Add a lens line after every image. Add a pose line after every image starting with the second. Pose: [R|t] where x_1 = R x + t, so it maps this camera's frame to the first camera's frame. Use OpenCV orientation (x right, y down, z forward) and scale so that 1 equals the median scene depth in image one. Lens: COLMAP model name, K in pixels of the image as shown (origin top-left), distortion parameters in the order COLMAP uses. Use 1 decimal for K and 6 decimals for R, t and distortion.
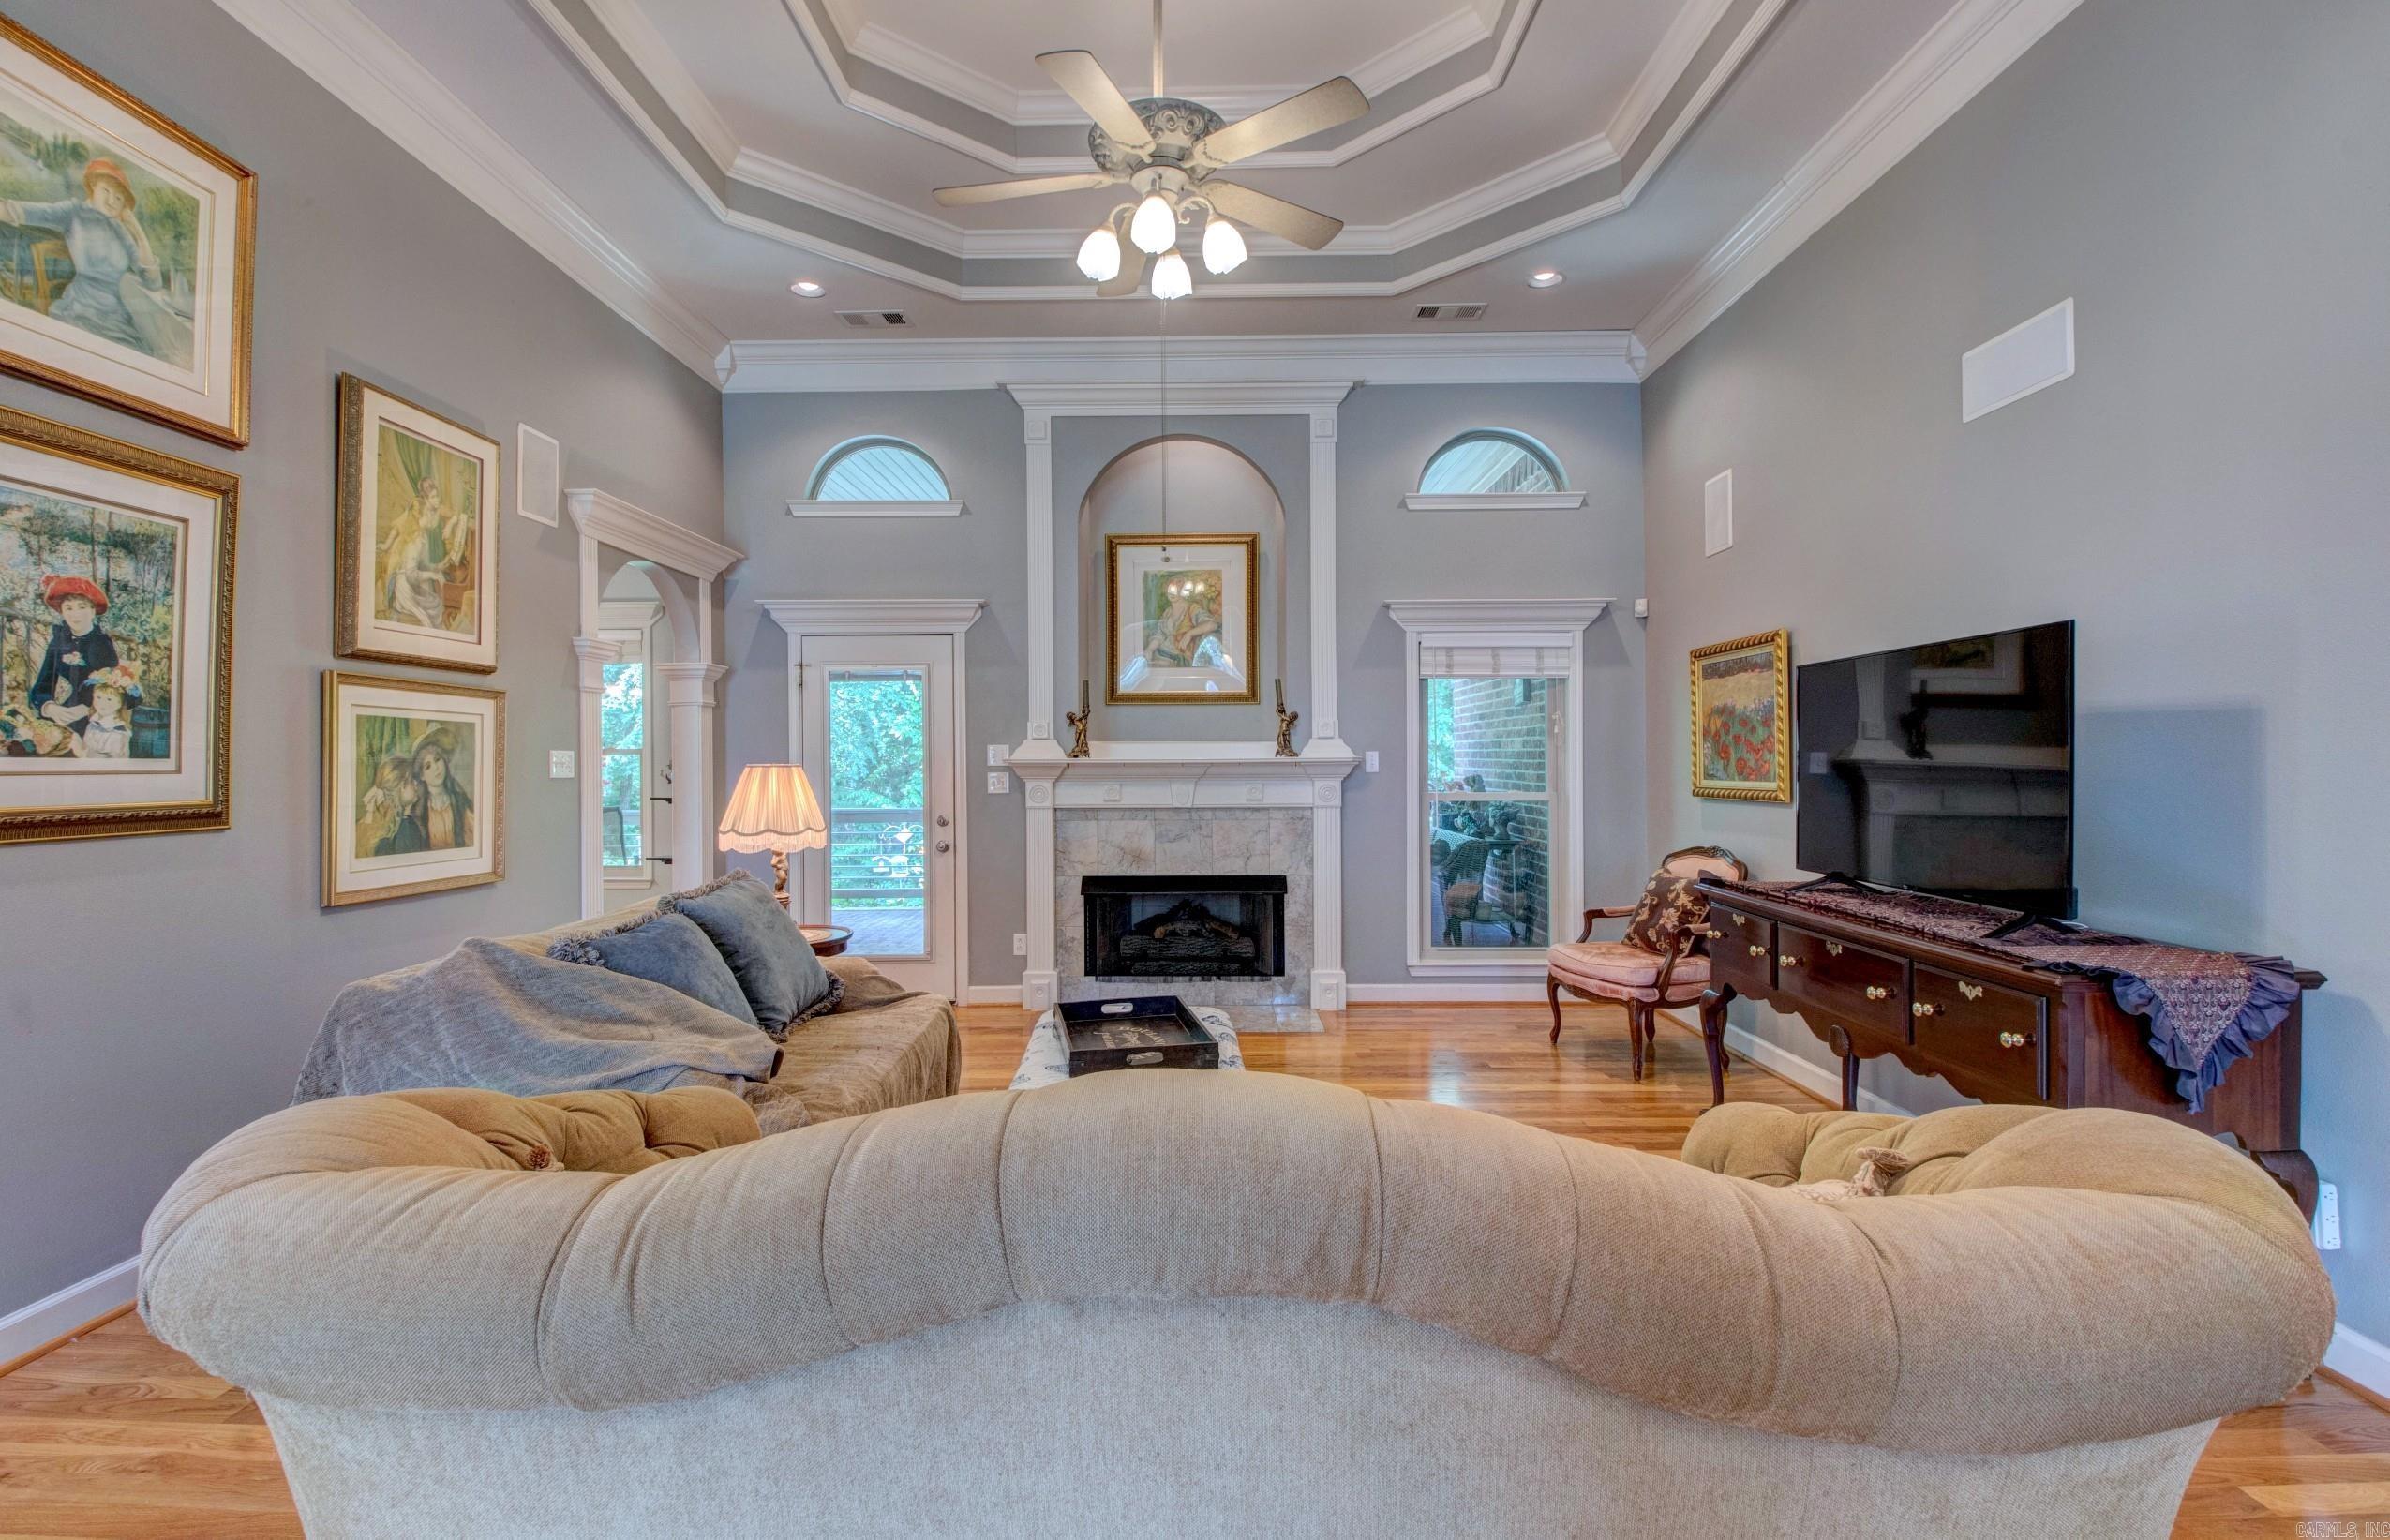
lens RADIAL K [[1121.6, 0, 1192.4], [0, 1121.6, 761.2], [0, 0, 1]] dist [0.011731, -0.027211]
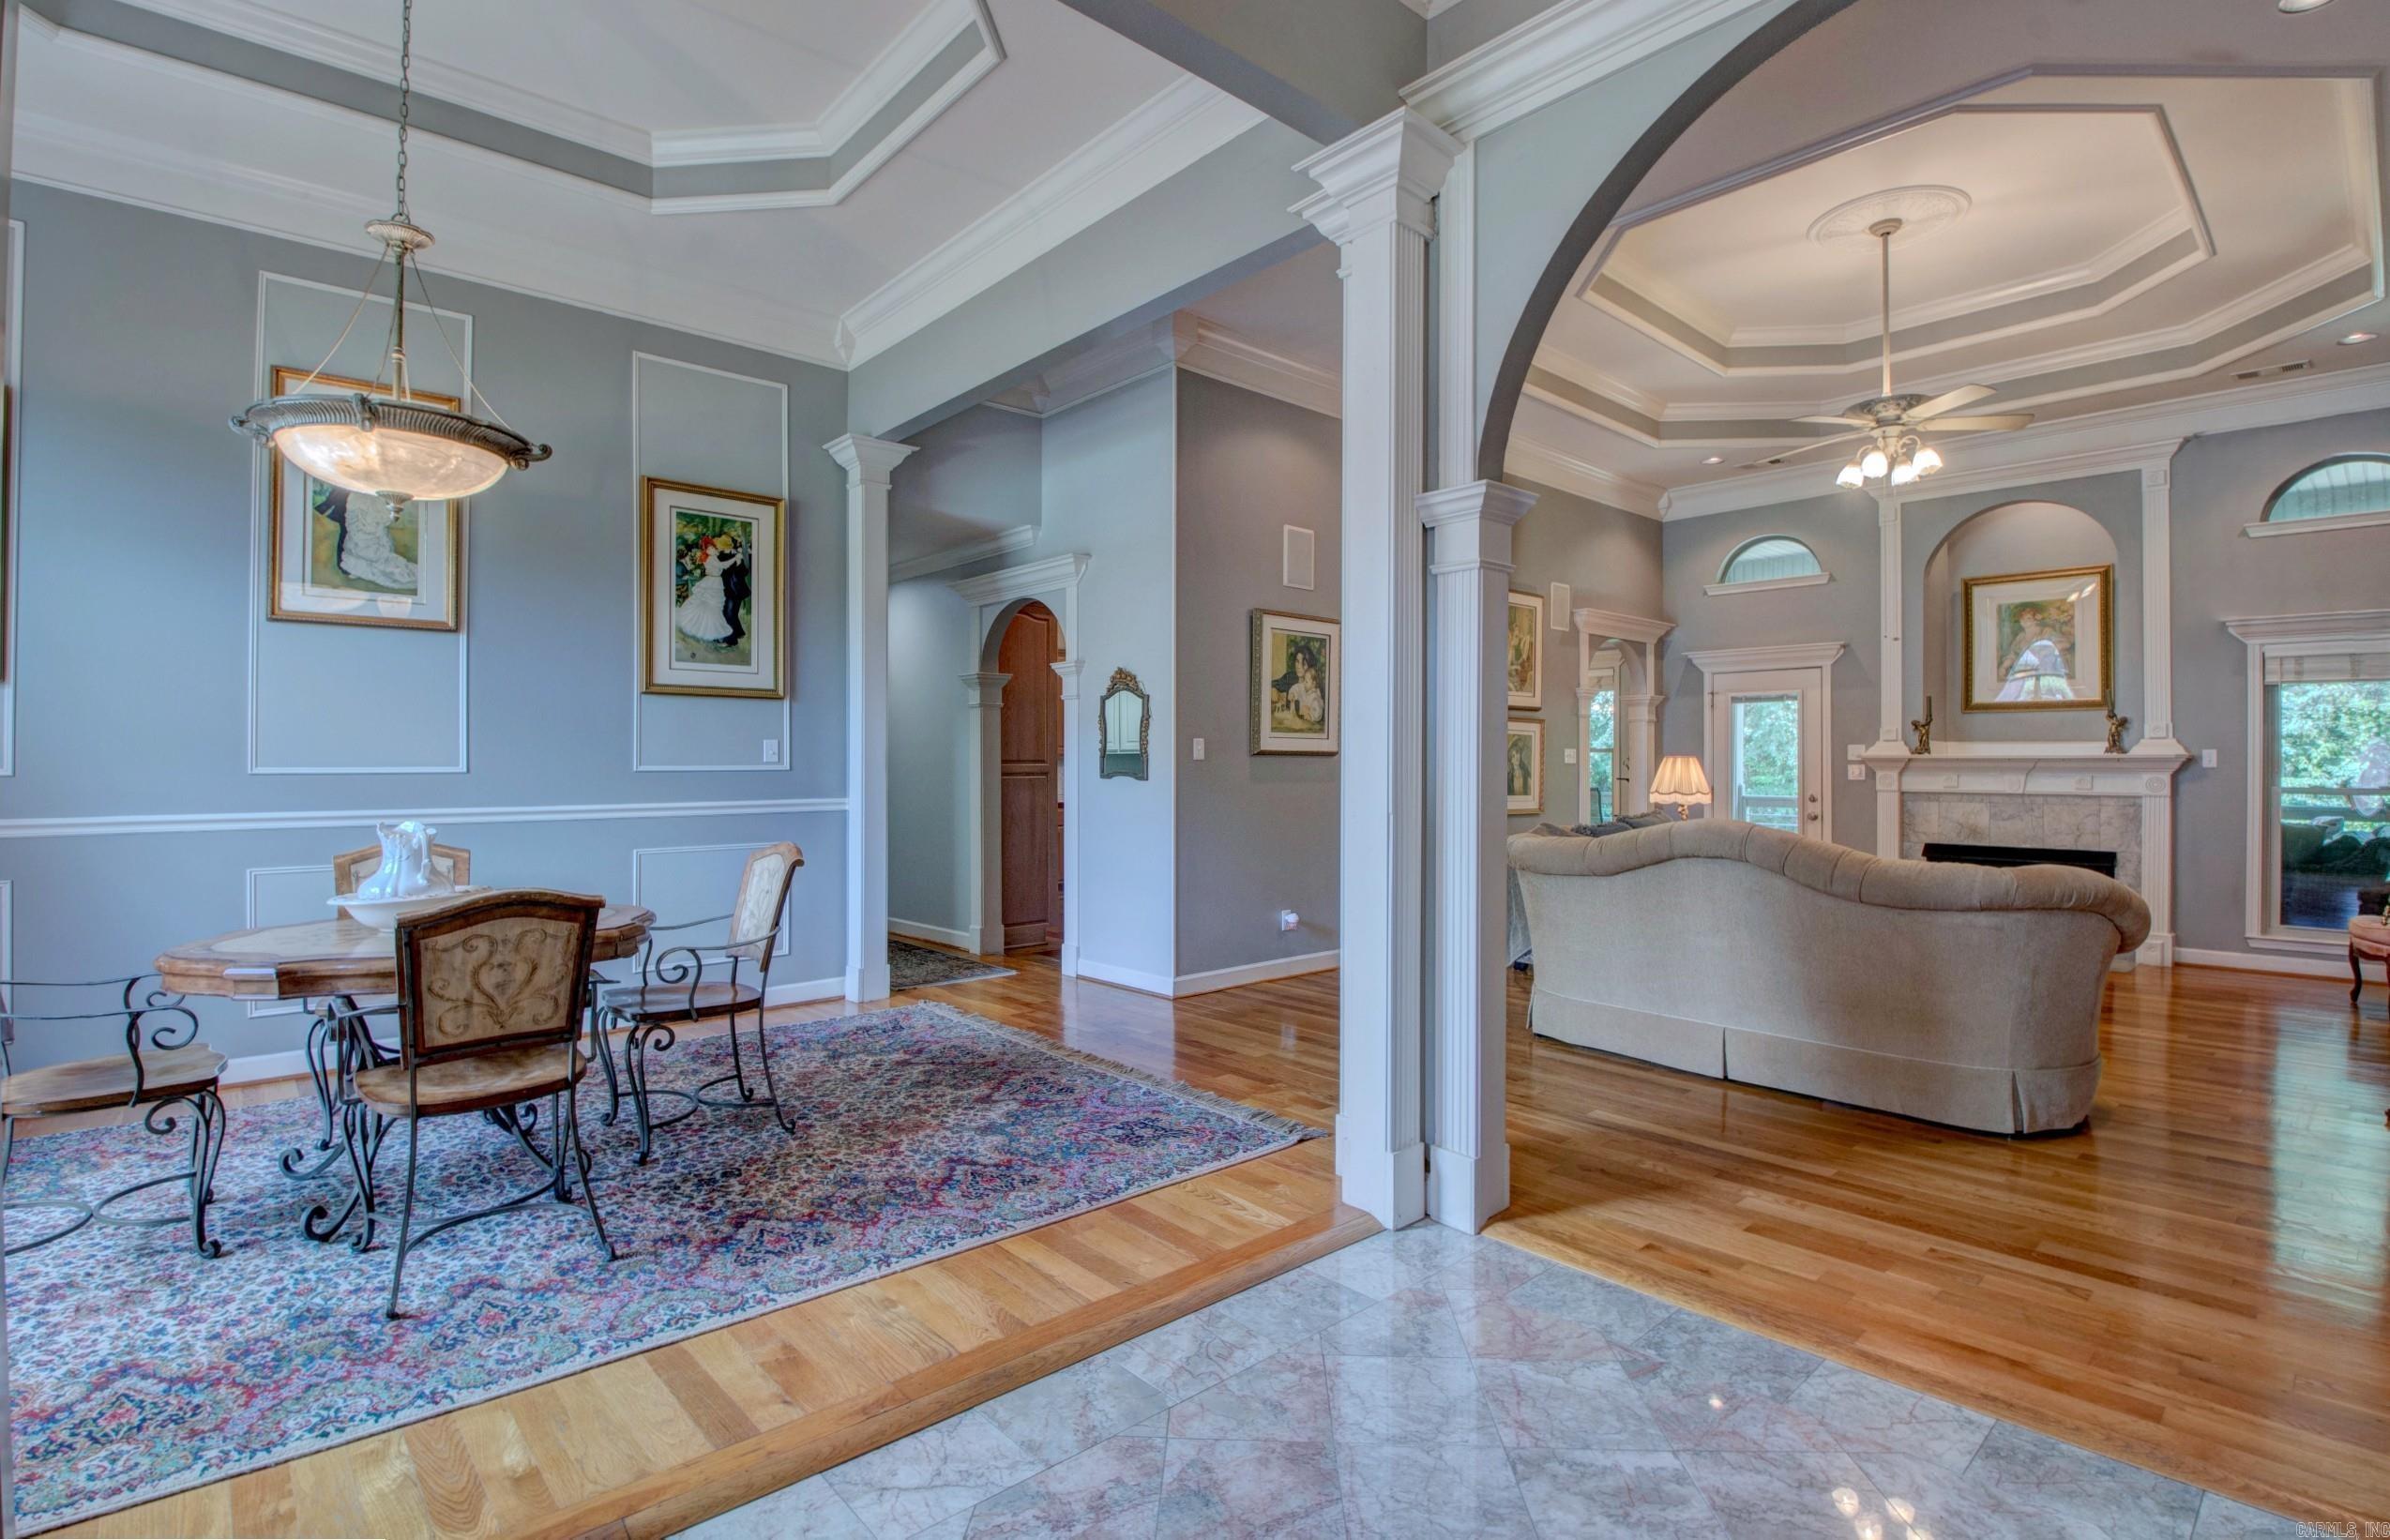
lens RADIAL K [[1121.5, 0, 1192.4], [0, 1121.5, 761.2], [0, 0, 1]] dist [0.011731, -0.027211]
pose [[0.682596, 0.007249, -0.730760, 0.302226], [-0.007370, 0.999968, 0.003036, 0.008073], [0.730758, 0.003314, 0.682628, -0.591694]]
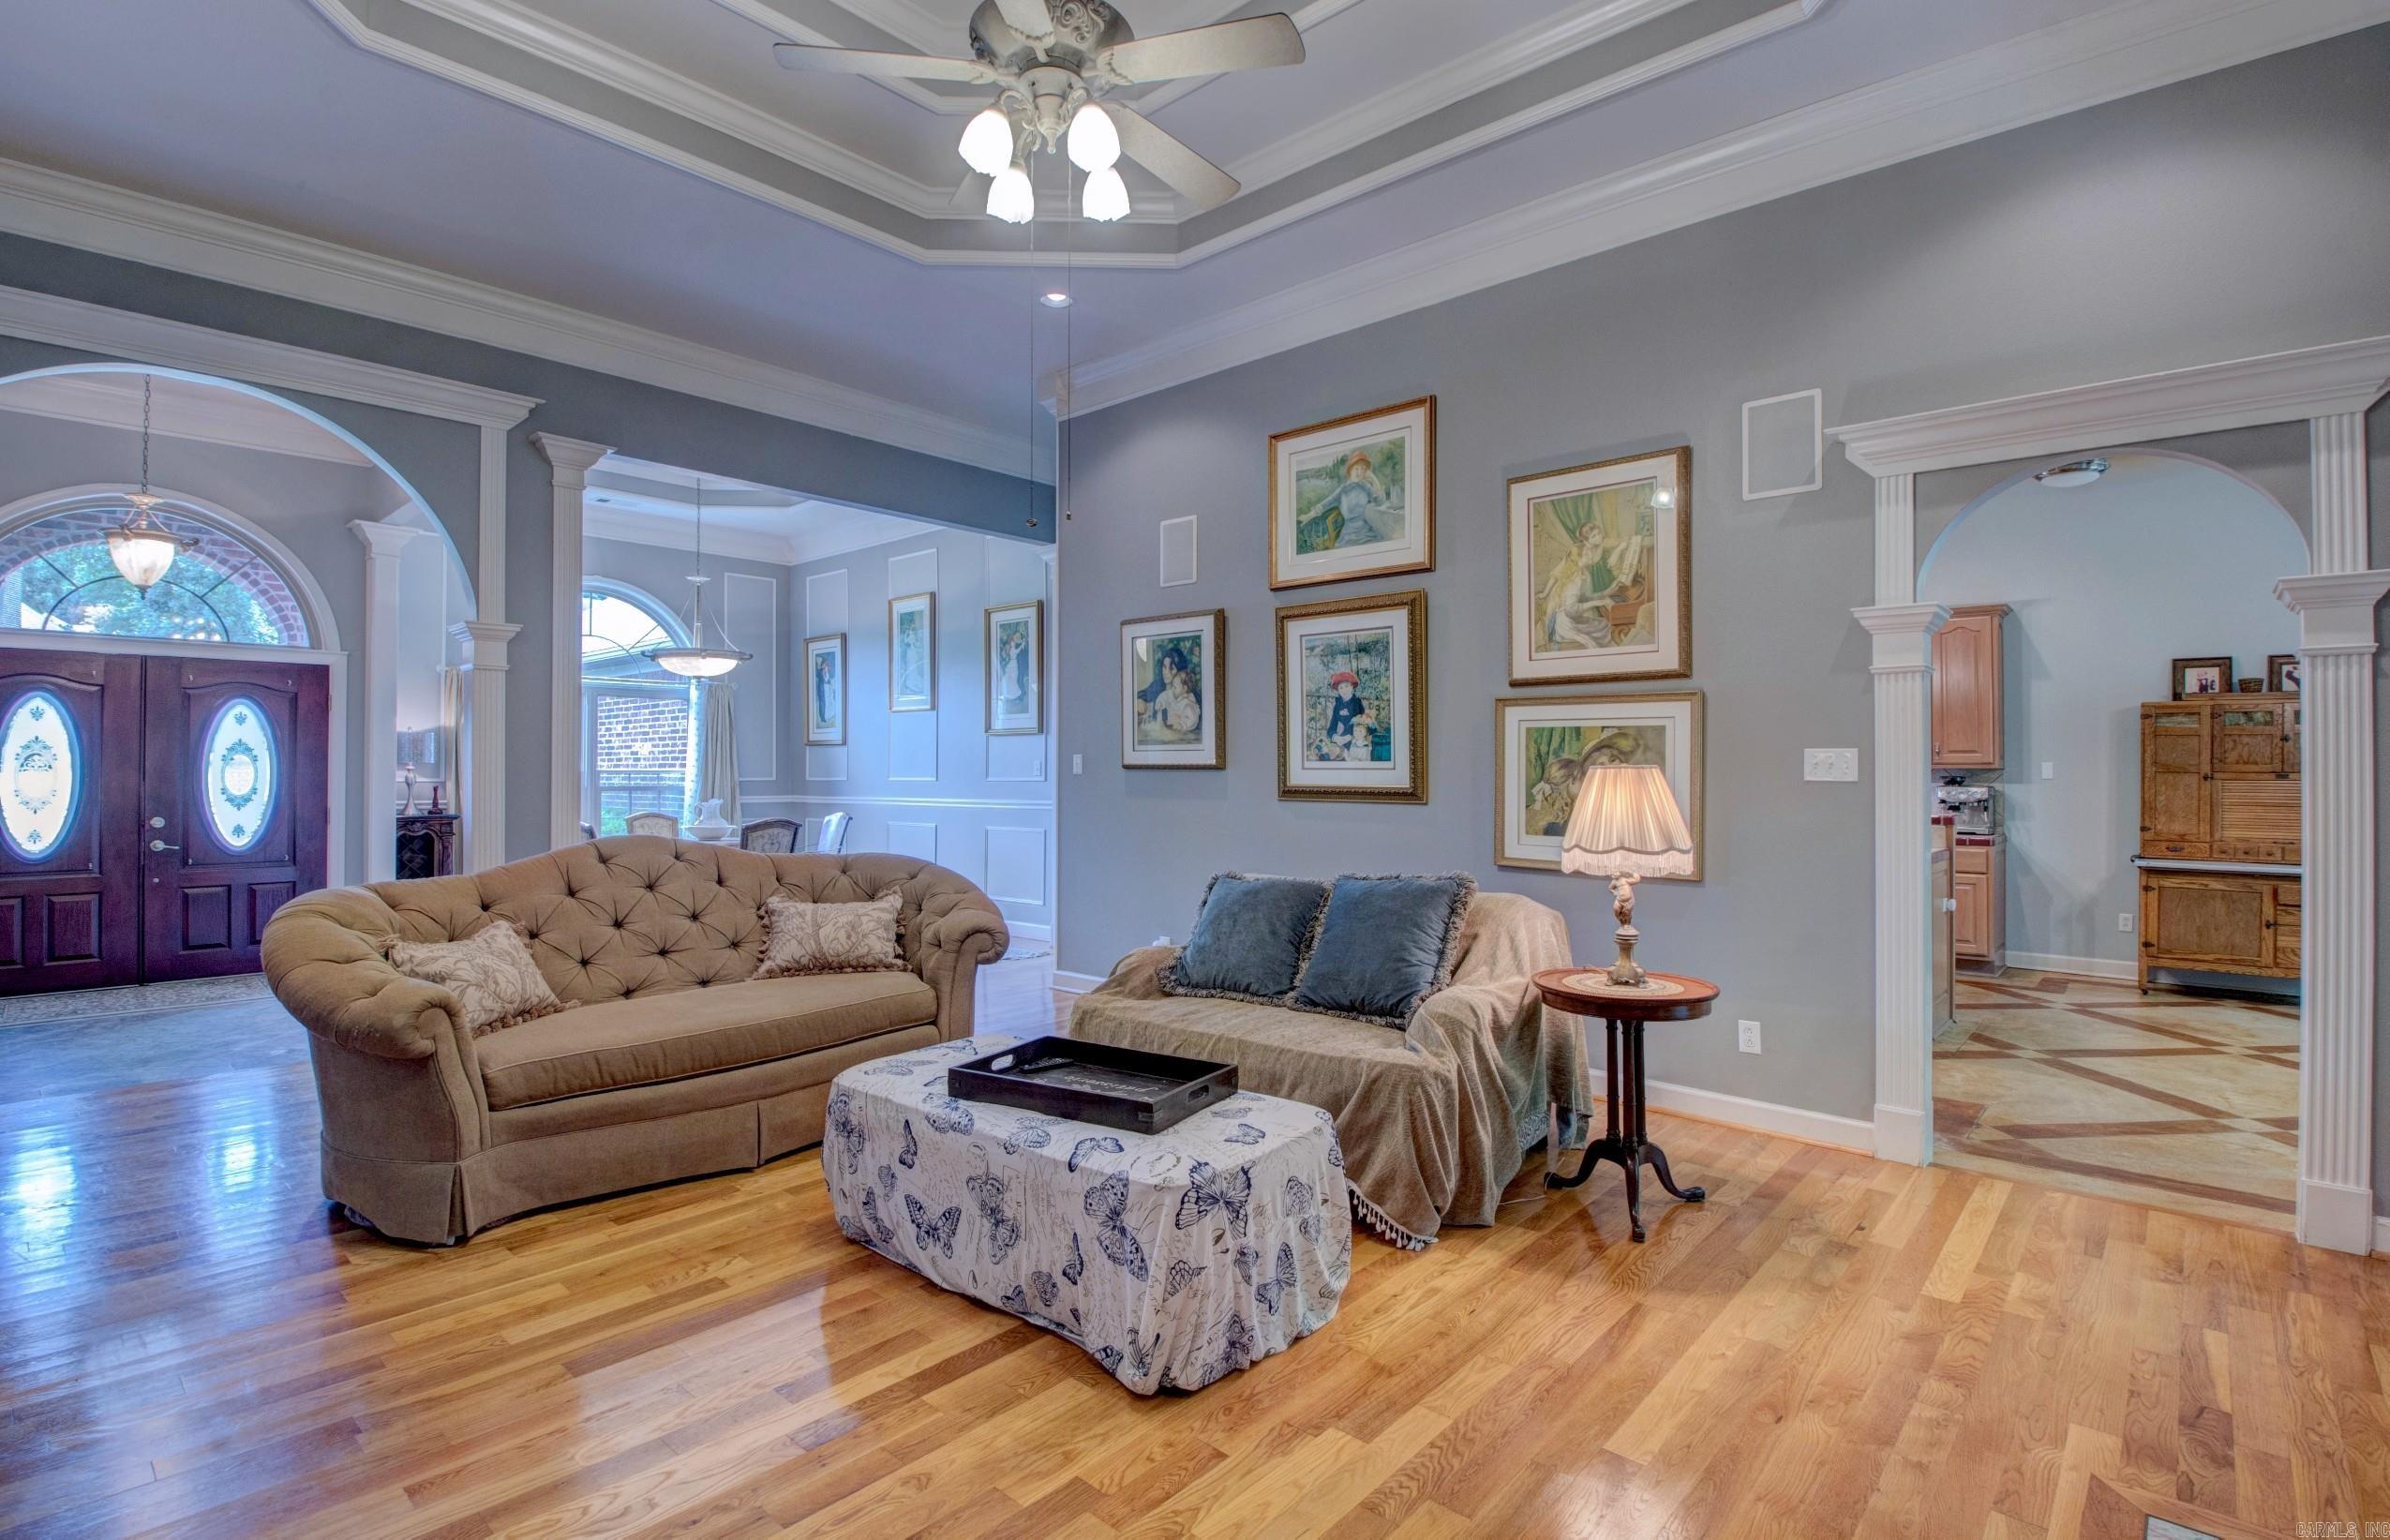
lens RADIAL K [[1167.3, 0, 1233.3], [0, 1167.3, 765.1], [0, 0, 1]] dist [0.014938, -0.031188]
pose [[-0.670028, 0.003407, -0.742328, 0.311246], [0.003323, 0.999993, 0.001590, -0.000017], [0.742328, -0.001401, -0.670035, 0.991358]]
